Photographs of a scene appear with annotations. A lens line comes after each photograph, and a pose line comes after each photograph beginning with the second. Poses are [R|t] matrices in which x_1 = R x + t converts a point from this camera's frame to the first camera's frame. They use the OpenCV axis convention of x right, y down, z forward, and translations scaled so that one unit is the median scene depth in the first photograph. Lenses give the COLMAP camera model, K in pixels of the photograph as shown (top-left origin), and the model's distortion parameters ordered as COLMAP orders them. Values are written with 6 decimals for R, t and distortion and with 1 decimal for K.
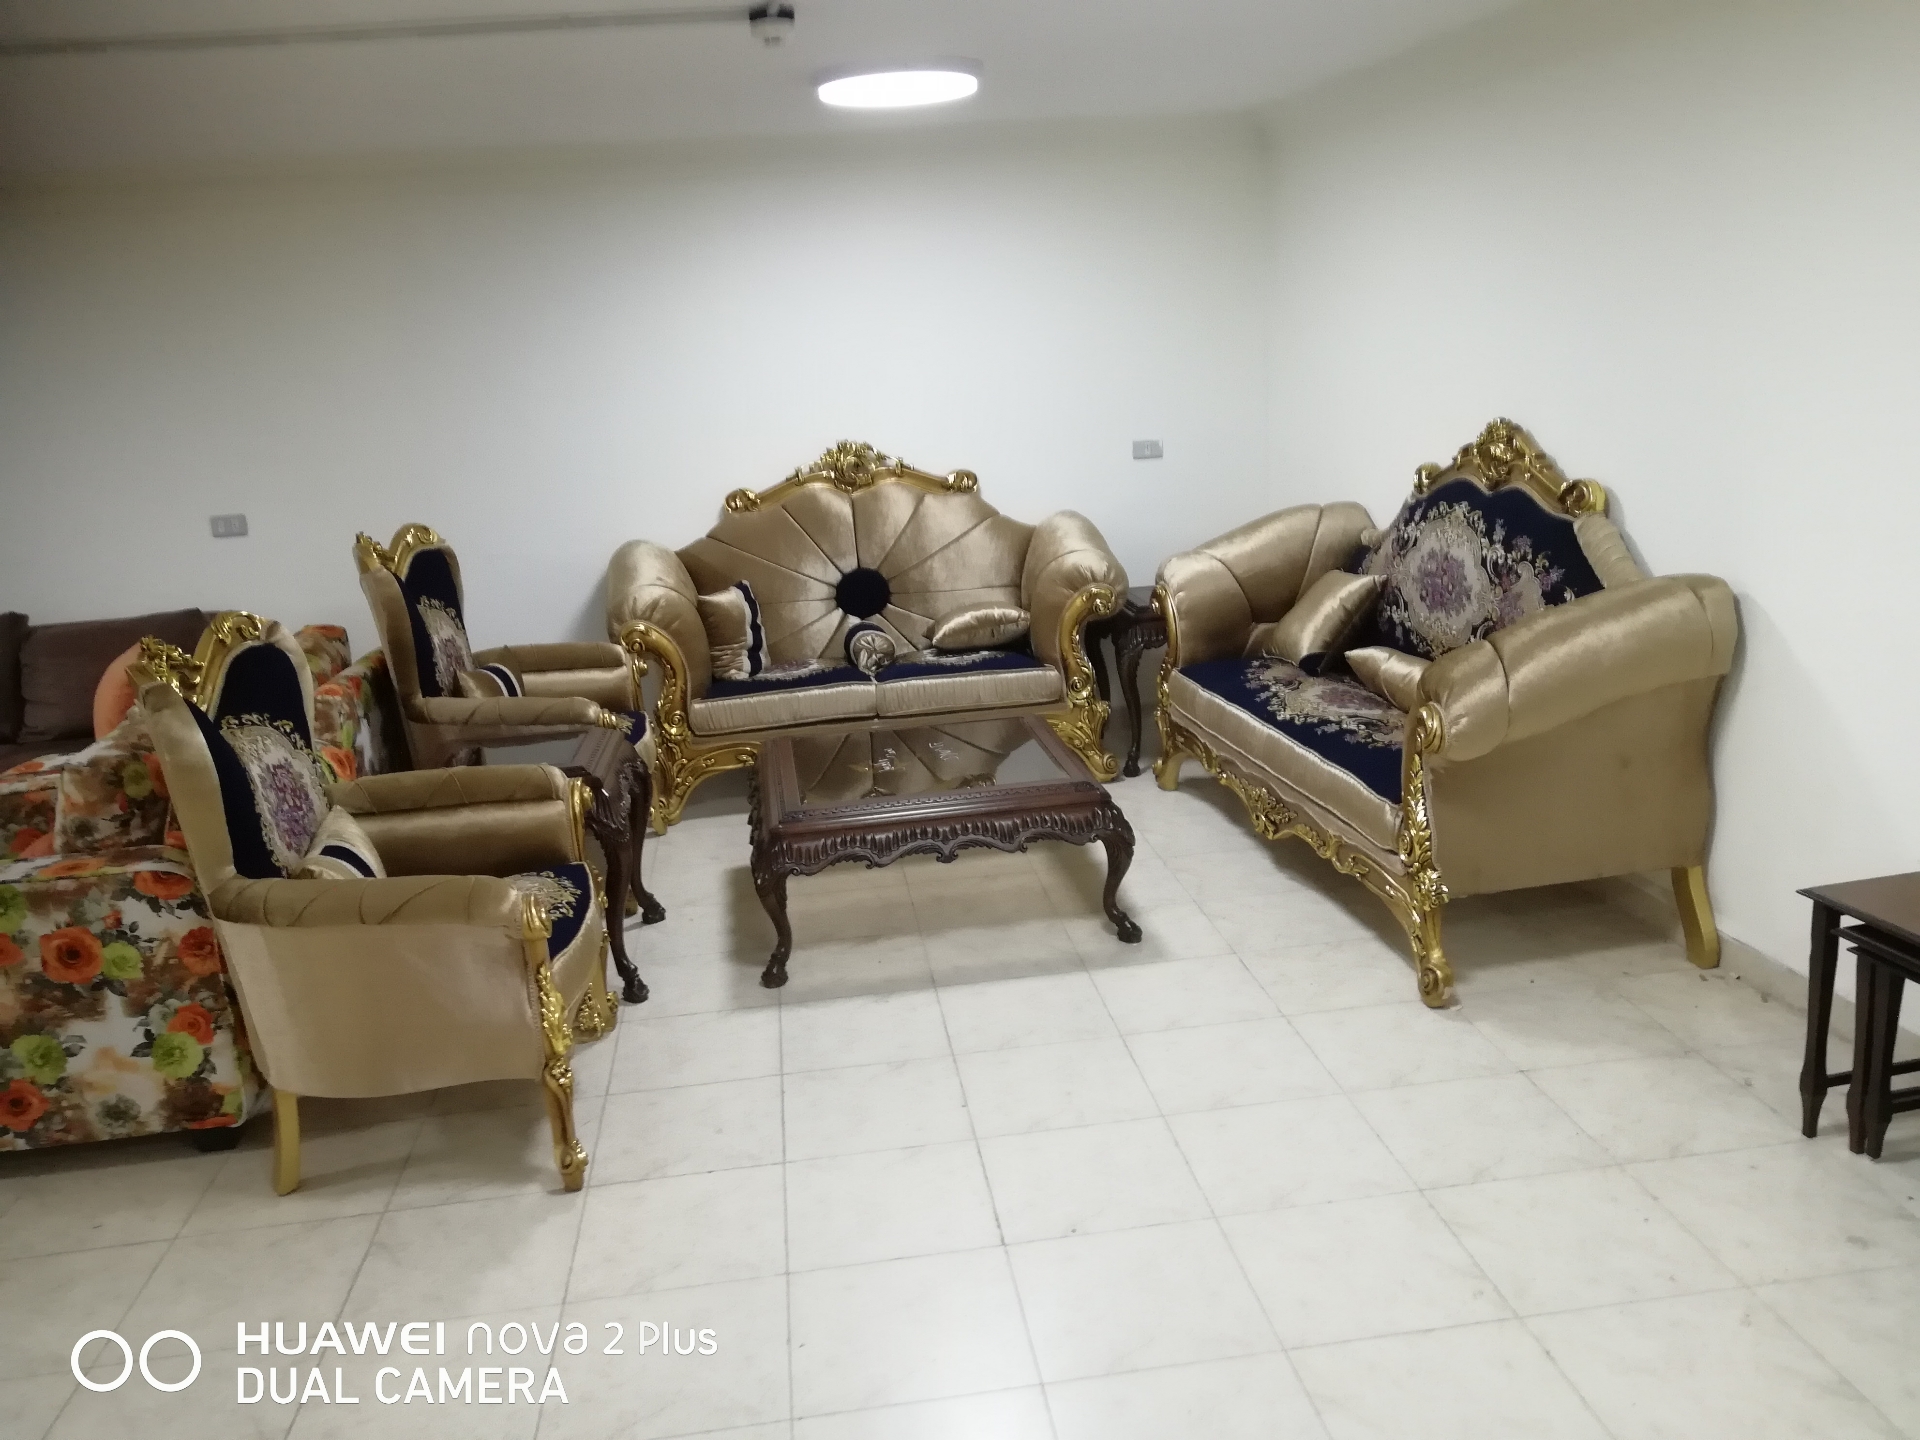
lens RADIAL K [[1551.1, 0, 960.0], [0, 1551.1, 720.0], [0, 0, 1]] dist [-0.001611, 0.010674]
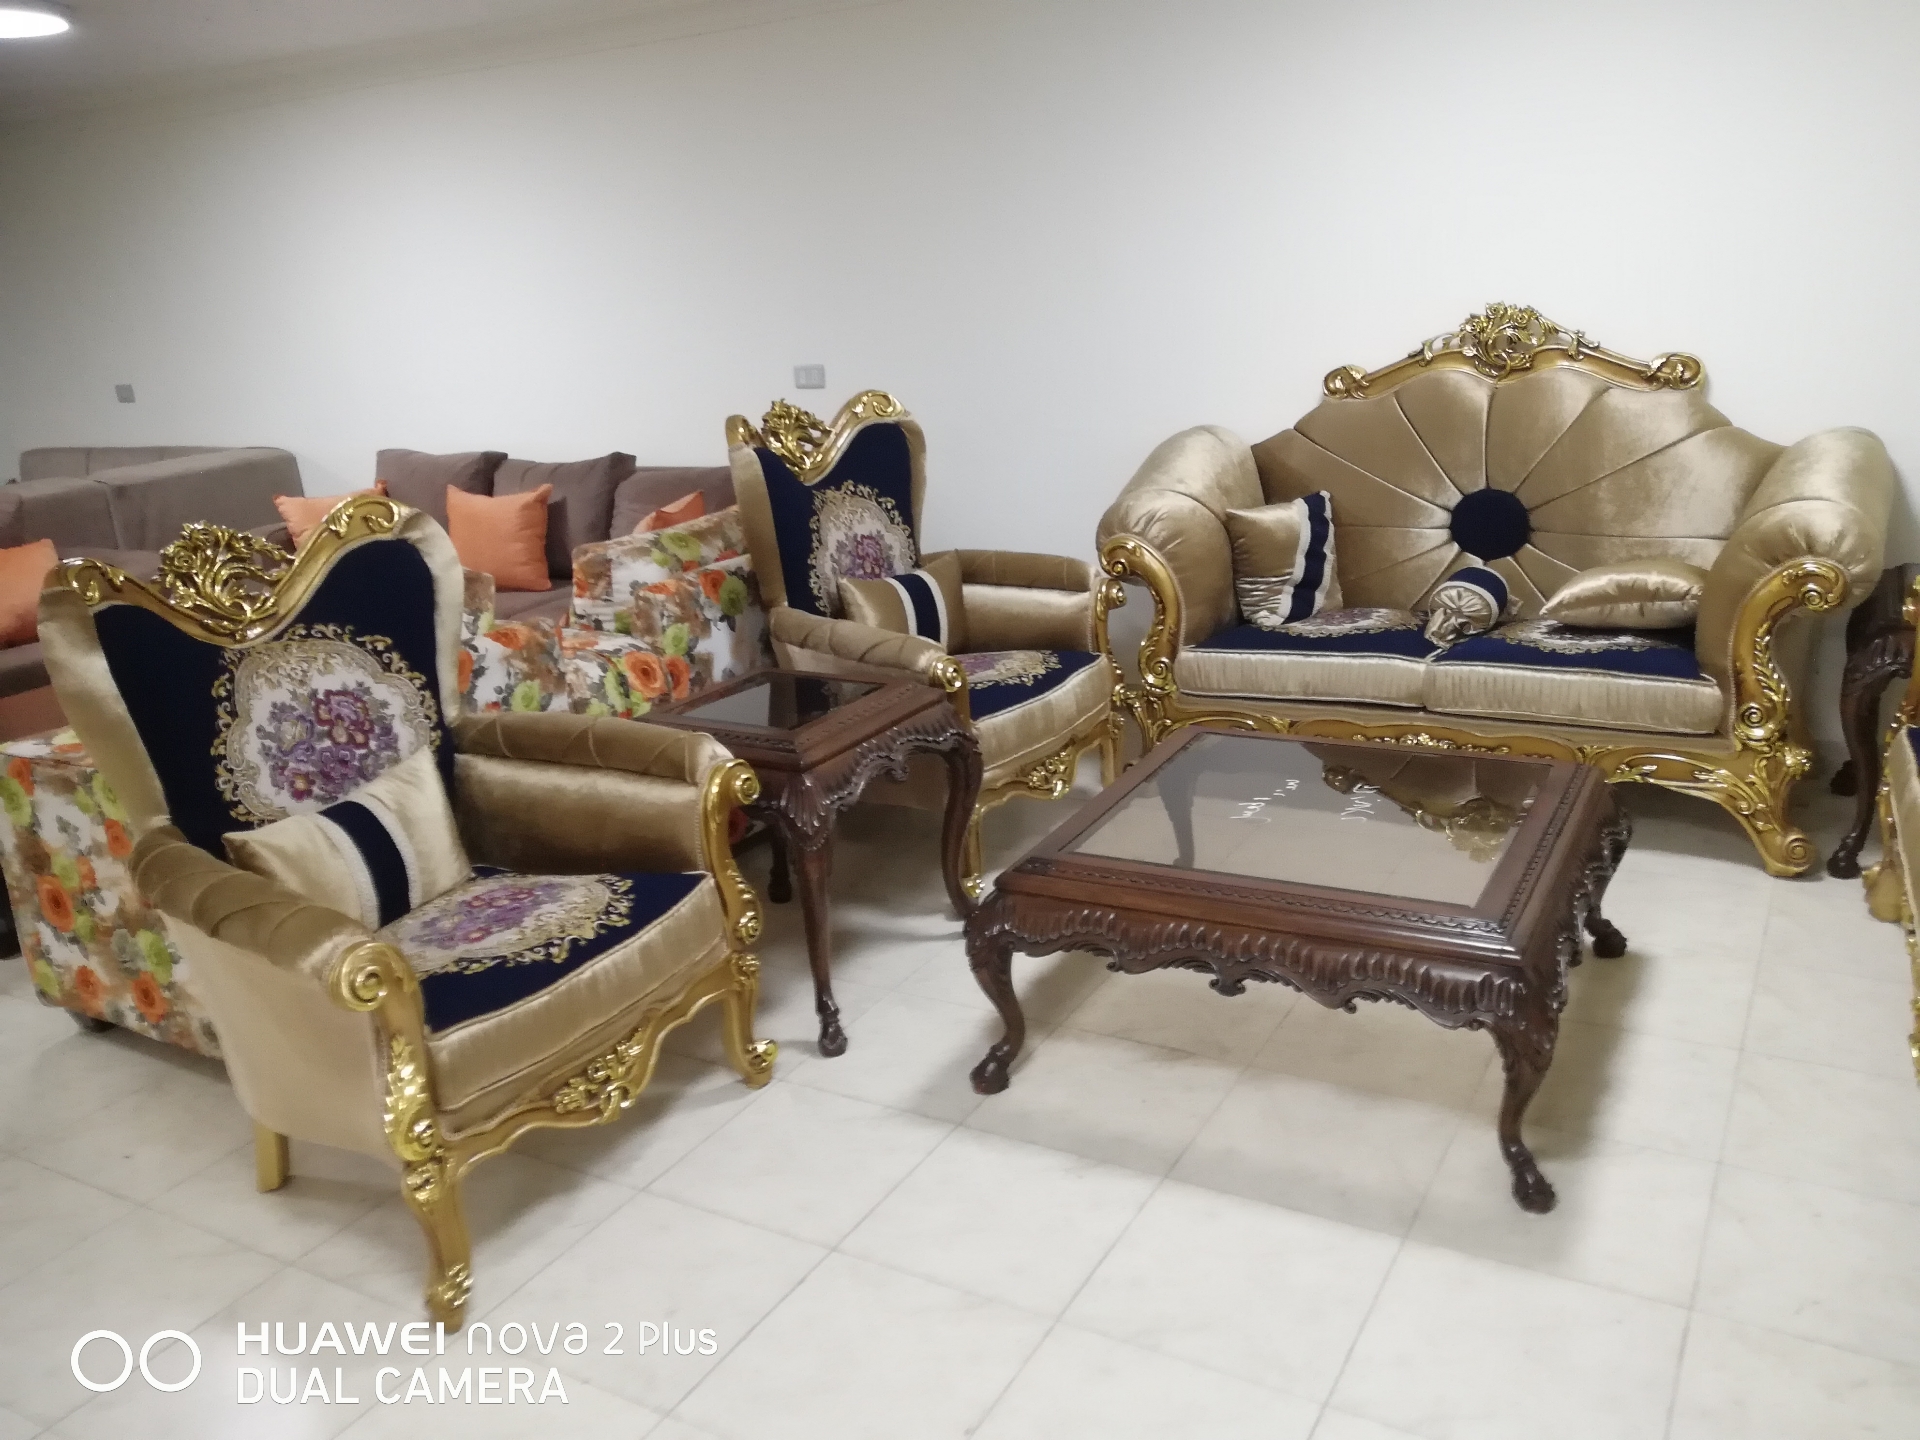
lens RADIAL K [[1551.1, 0, 960.0], [0, 1551.1, 720.0], [0, 0, 1]] dist [-0.001611, 0.010674]
pose [[0.796328, 0.183409, -0.576387, 0.177731], [-0.126538, 0.982349, 0.137765, -0.065054], [0.591480, -0.036771, 0.805480, 0.307621]]
